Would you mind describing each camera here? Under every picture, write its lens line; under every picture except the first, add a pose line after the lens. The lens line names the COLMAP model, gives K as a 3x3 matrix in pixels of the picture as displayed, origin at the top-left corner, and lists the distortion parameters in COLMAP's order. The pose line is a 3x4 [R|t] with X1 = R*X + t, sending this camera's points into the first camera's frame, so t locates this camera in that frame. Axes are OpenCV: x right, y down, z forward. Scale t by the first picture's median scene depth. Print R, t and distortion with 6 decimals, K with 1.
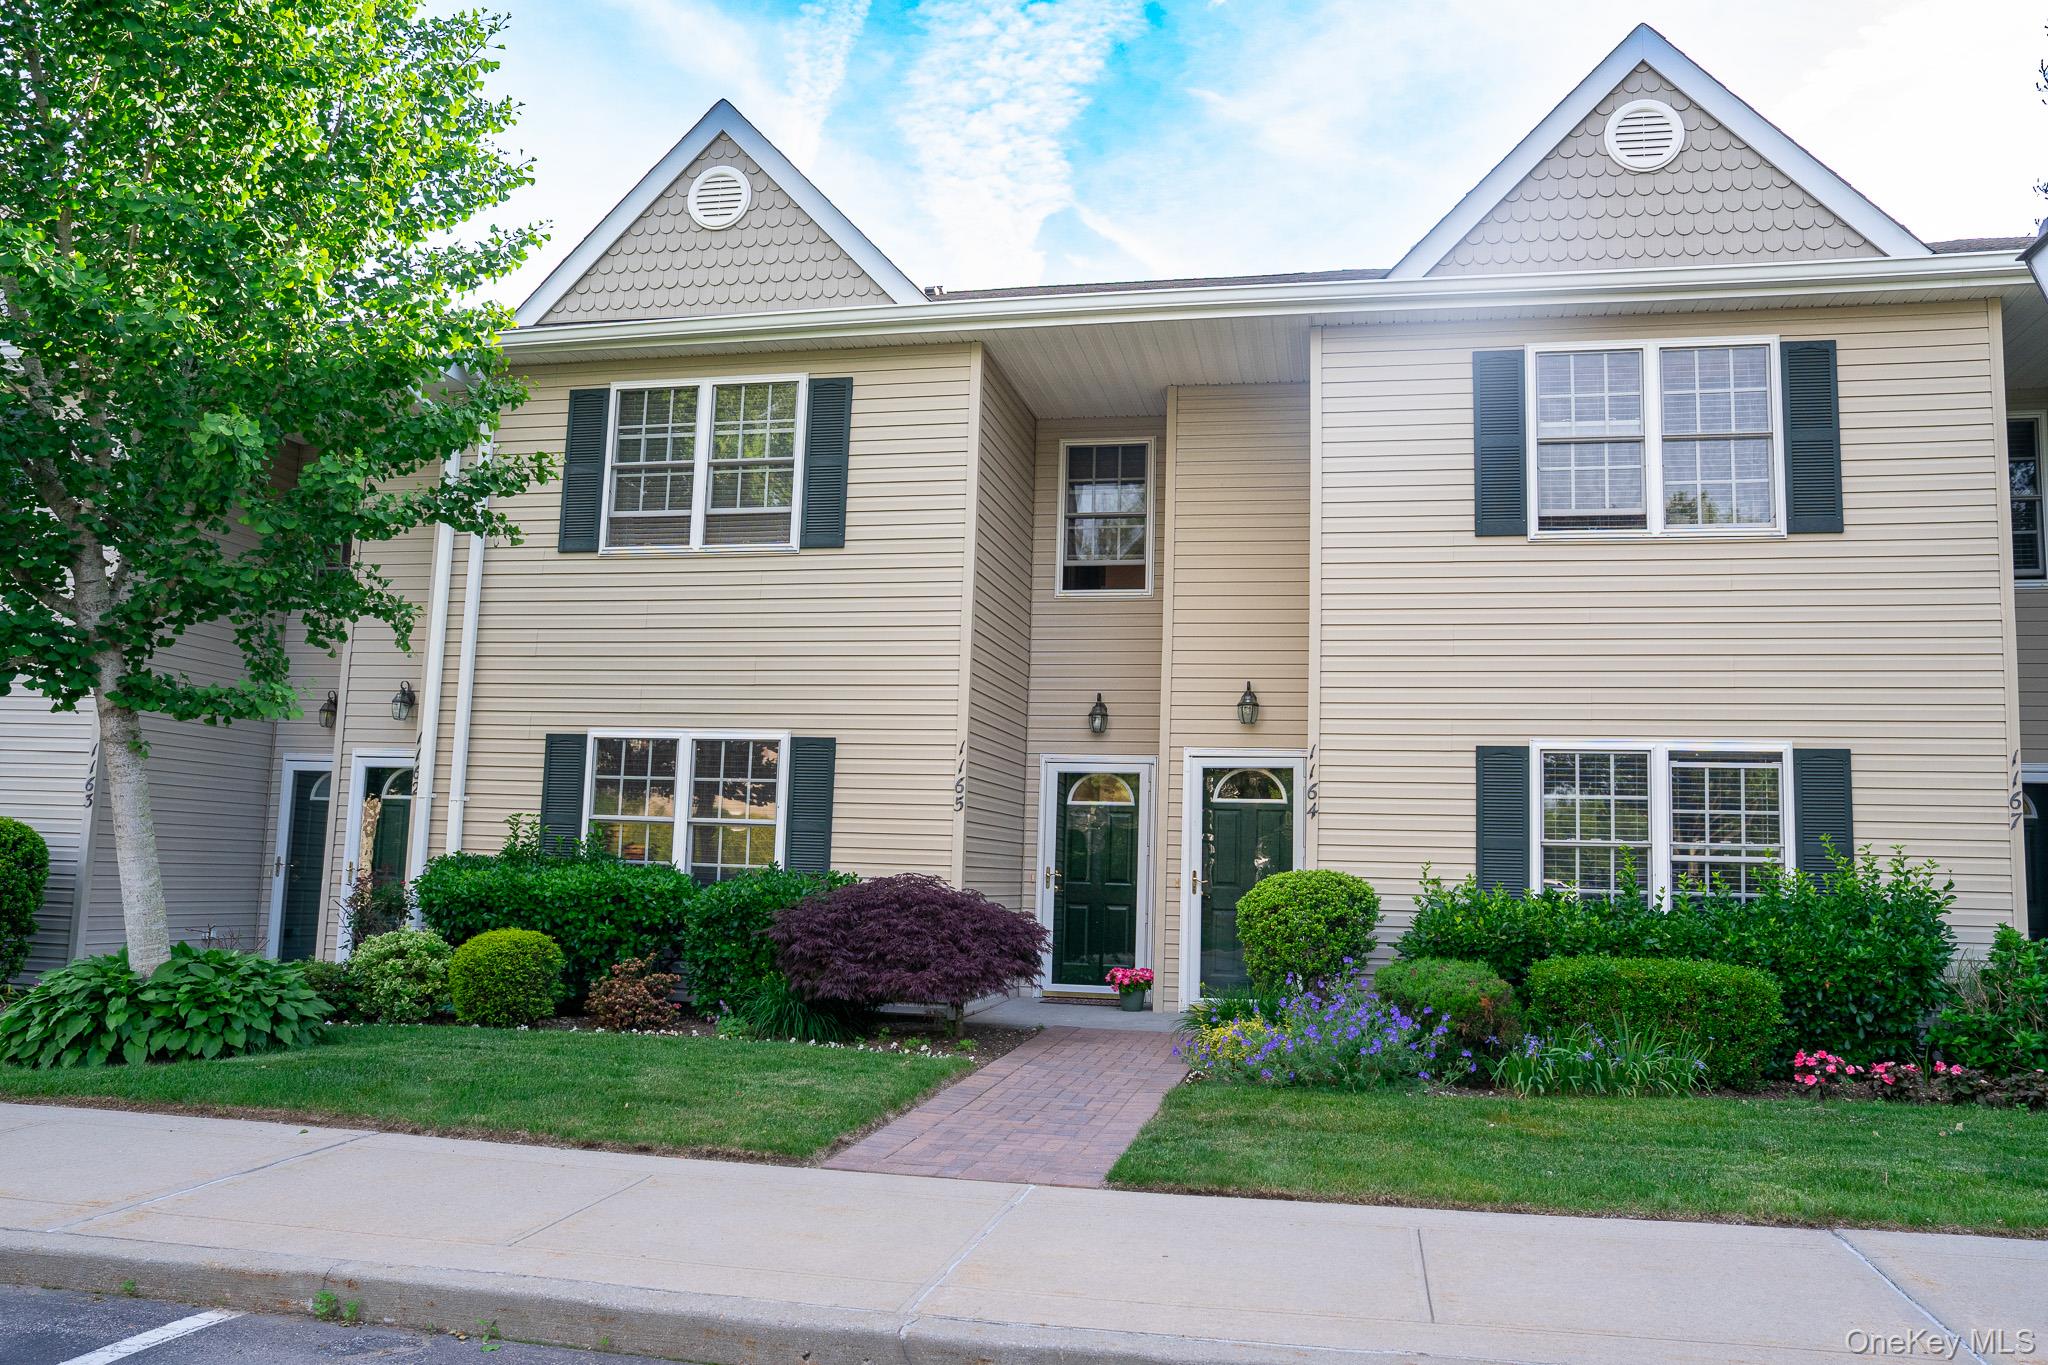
lens RADIAL K [[1586.2, 0, 1012.2], [0, 1586.2, 674.3], [0, 0, 1]] dist [-0.089640, 0.060309]
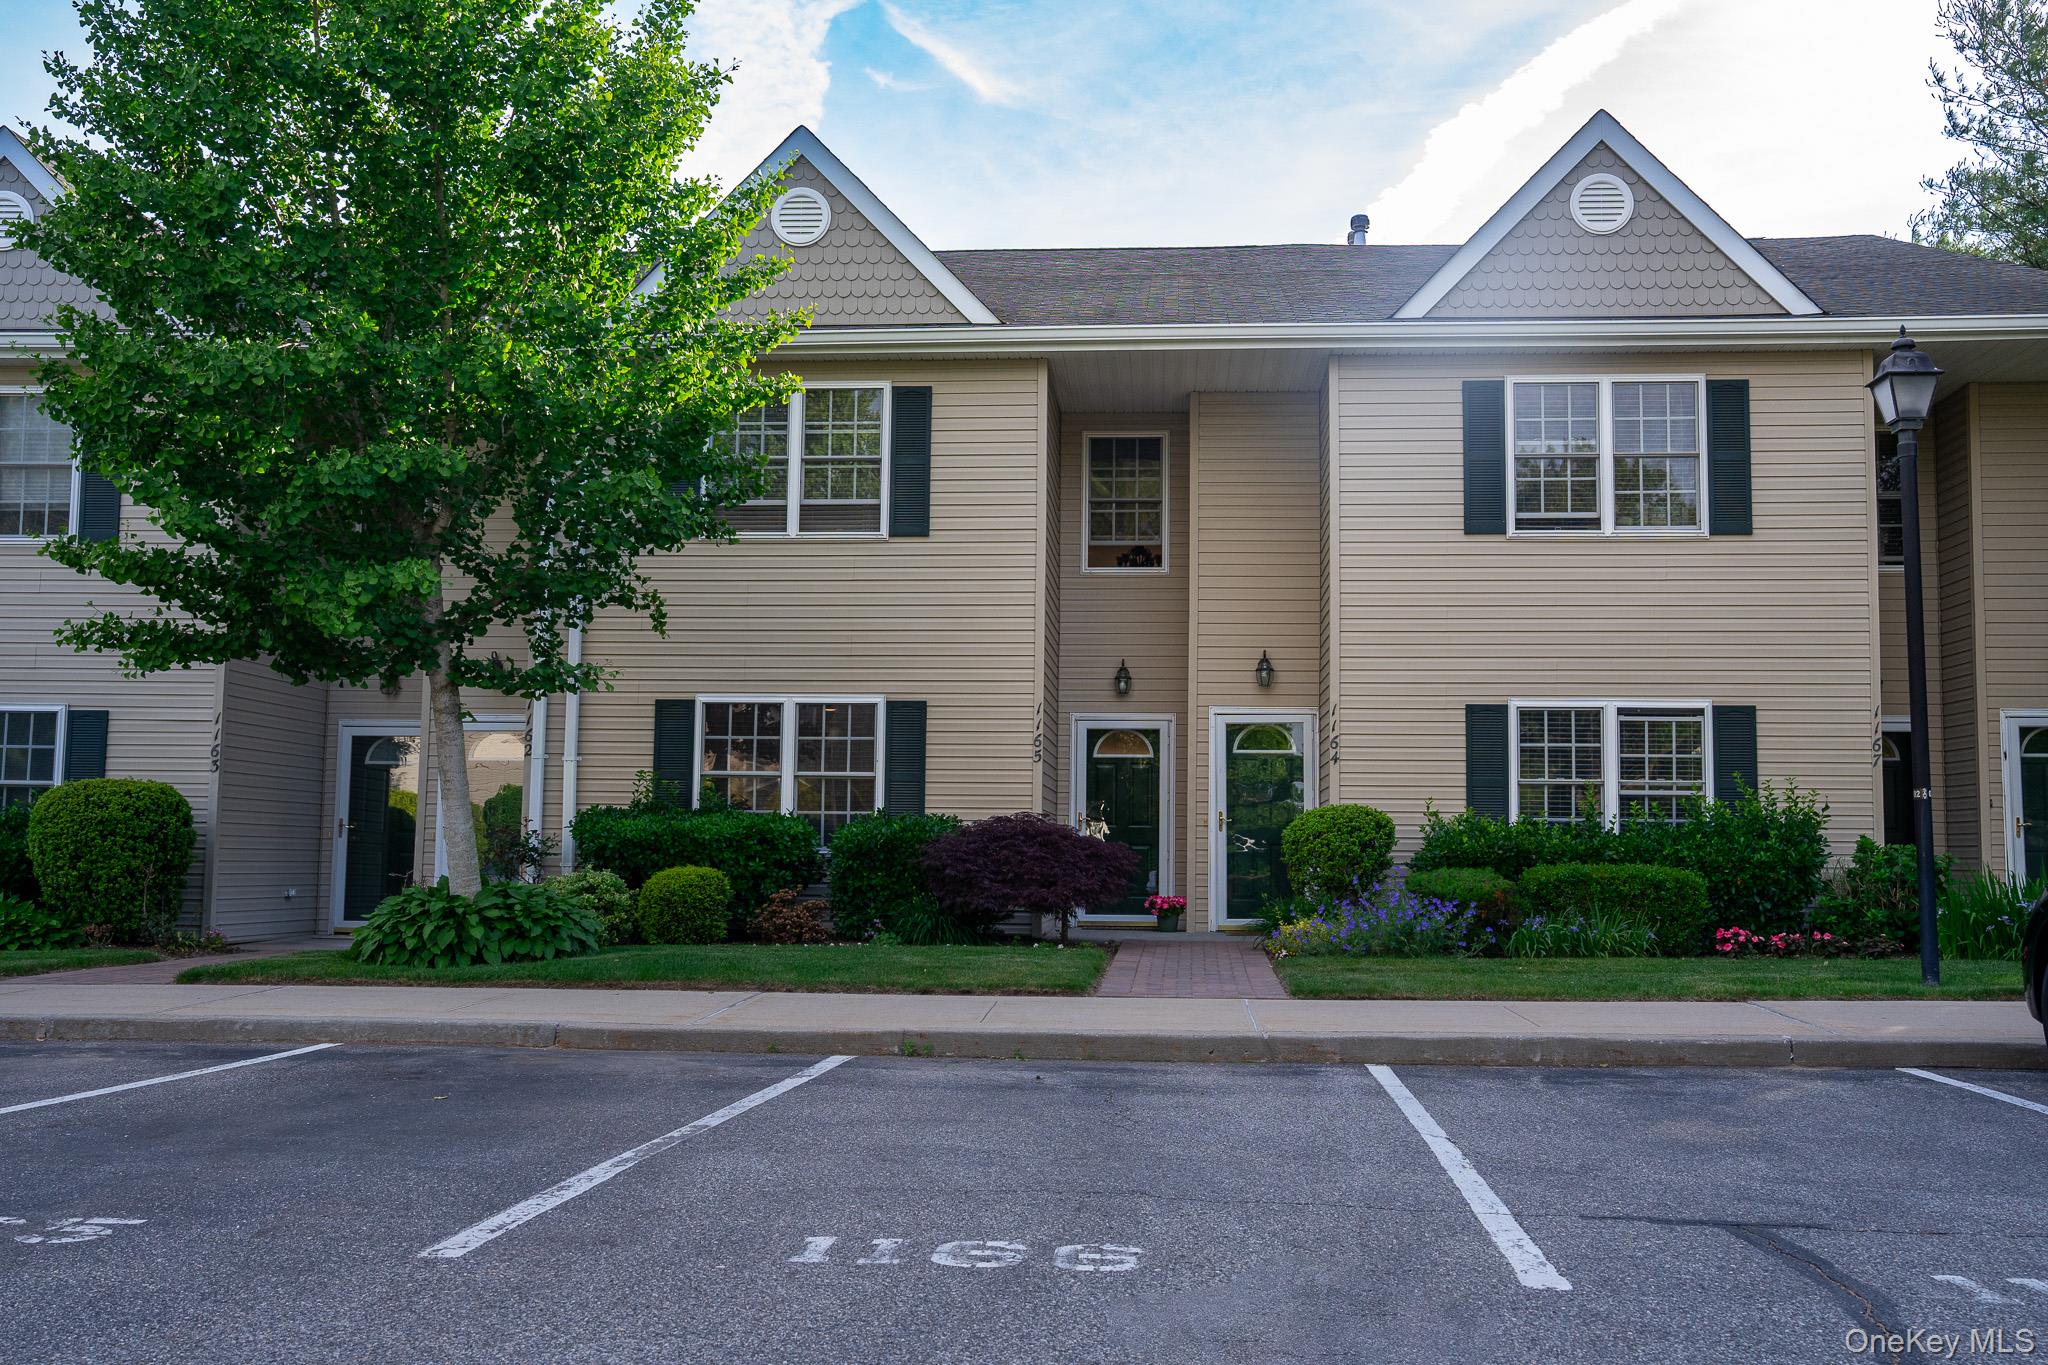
lens RADIAL K [[1959.8, 0, 1028.7], [0, 1959.8, 673.3], [0, 0, 1]] dist [-0.043044, 0.000000]
pose [[0.990243, -0.005629, 0.139237, -0.258130], [0.001180, 0.999487, 0.032013, -0.028500], [-0.139345, -0.031537, 0.989742, -0.470603]]
